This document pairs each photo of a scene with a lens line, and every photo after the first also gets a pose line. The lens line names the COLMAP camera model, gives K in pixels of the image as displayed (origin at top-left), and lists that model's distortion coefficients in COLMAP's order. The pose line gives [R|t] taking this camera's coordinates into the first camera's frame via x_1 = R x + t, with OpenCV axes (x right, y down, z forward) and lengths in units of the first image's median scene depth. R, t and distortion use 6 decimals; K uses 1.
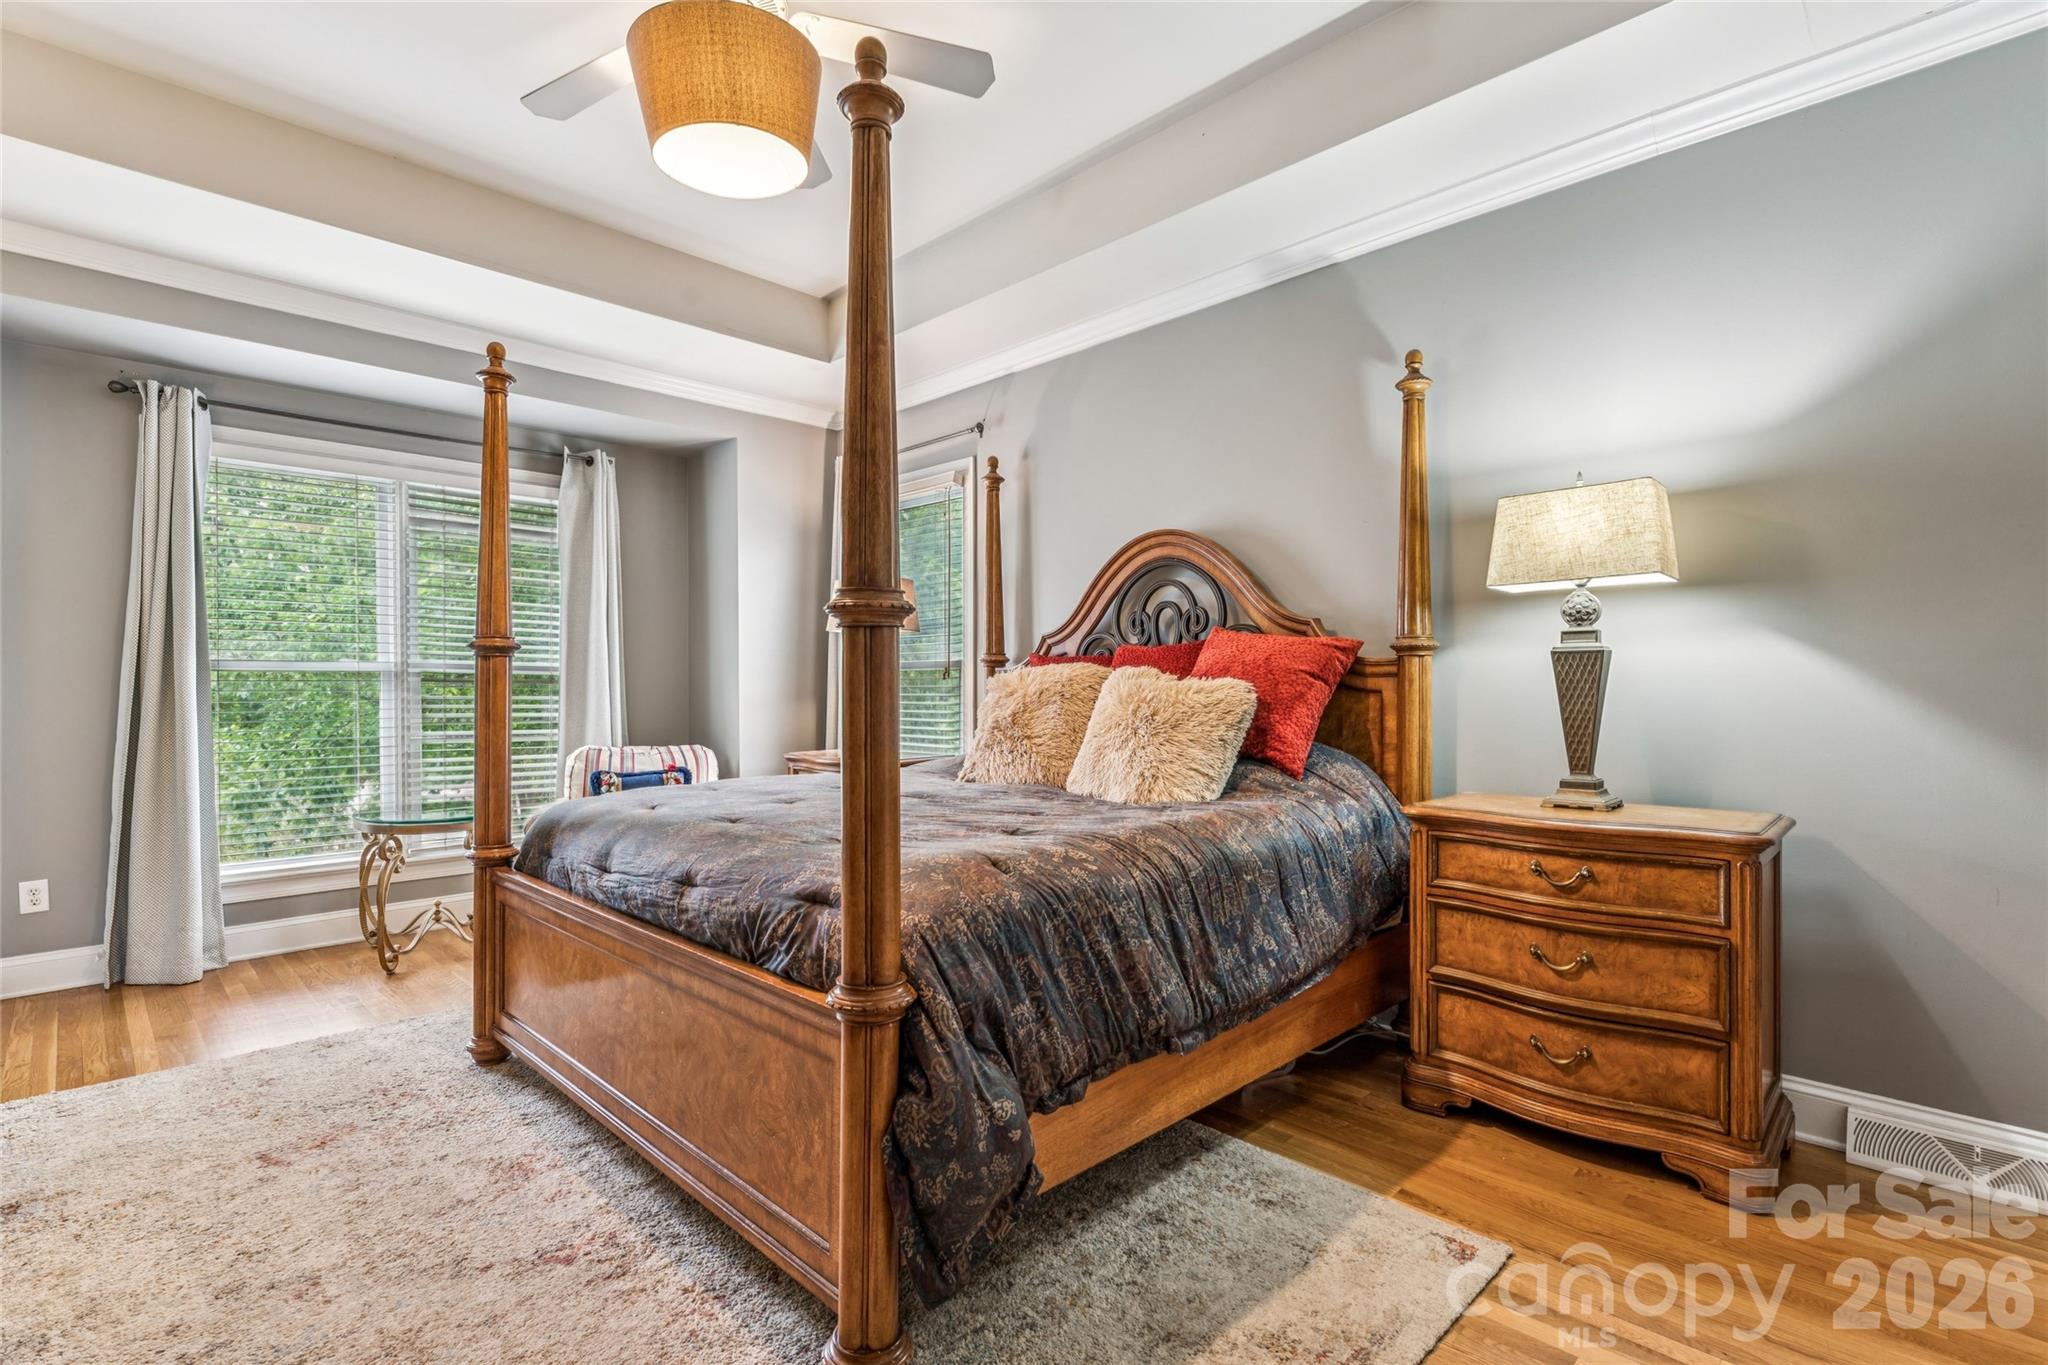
lens RADIAL K [[964.9, 0, 1031.2], [0, 964.9, 692.5], [0, 0, 1]] dist [0.001151, 0.000289]
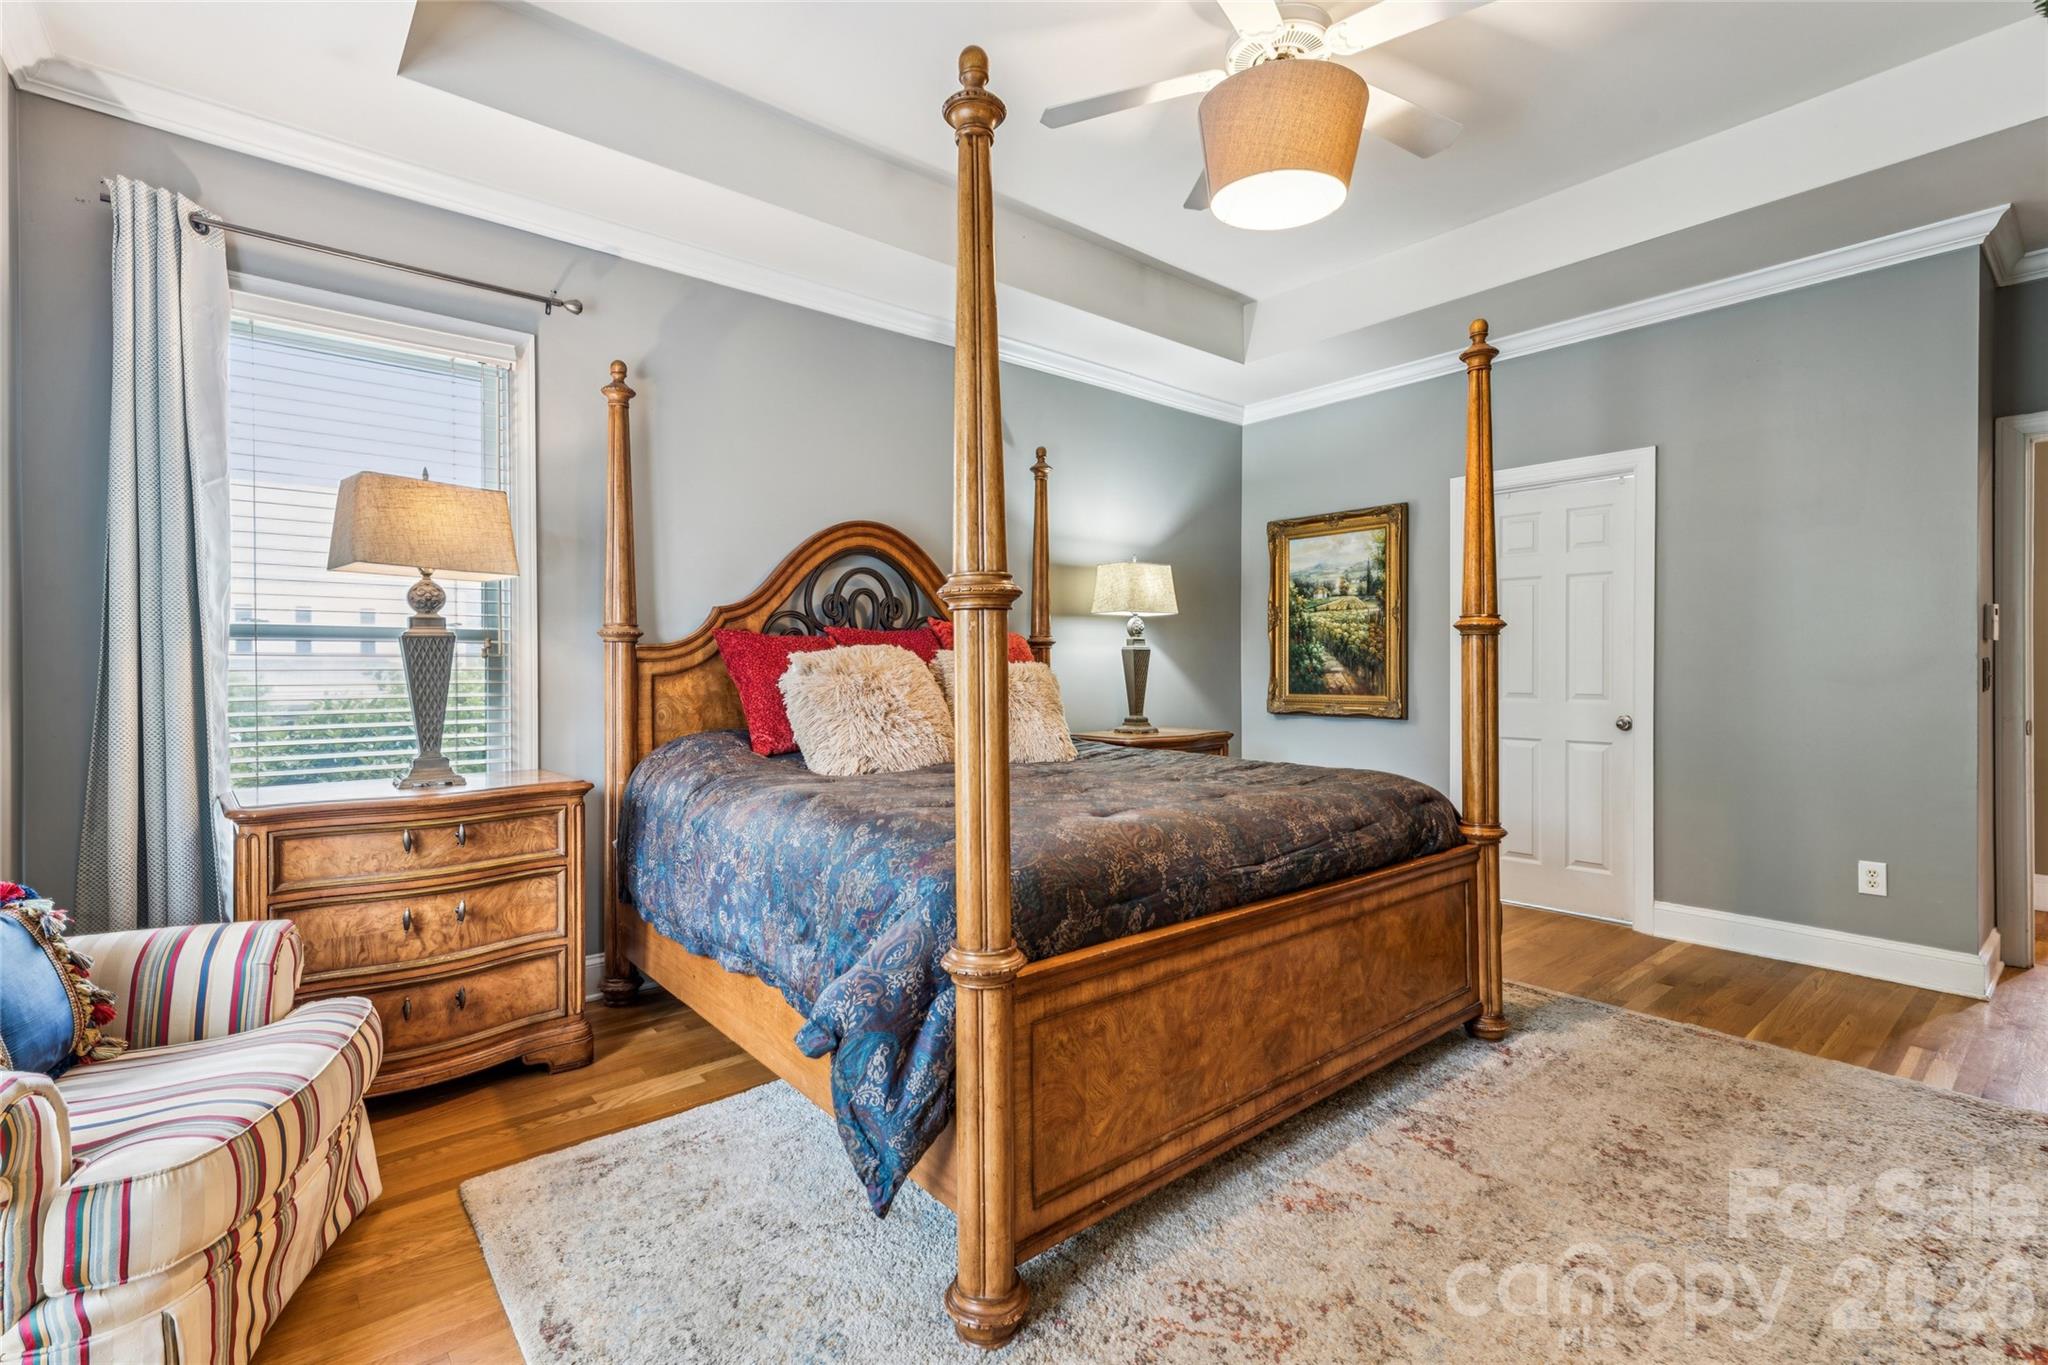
lens RADIAL K [[926.4, 0, 1024.0], [0, 926.4, 682.5], [0, 0, 1]] dist [0.000113, 0.000037]
pose [[0.094653, -0.008963, 0.995470, -1.209248], [0.007840, 0.999935, 0.008257, 0.003782], [-0.995479, 0.007023, 0.094717, 1.023359]]
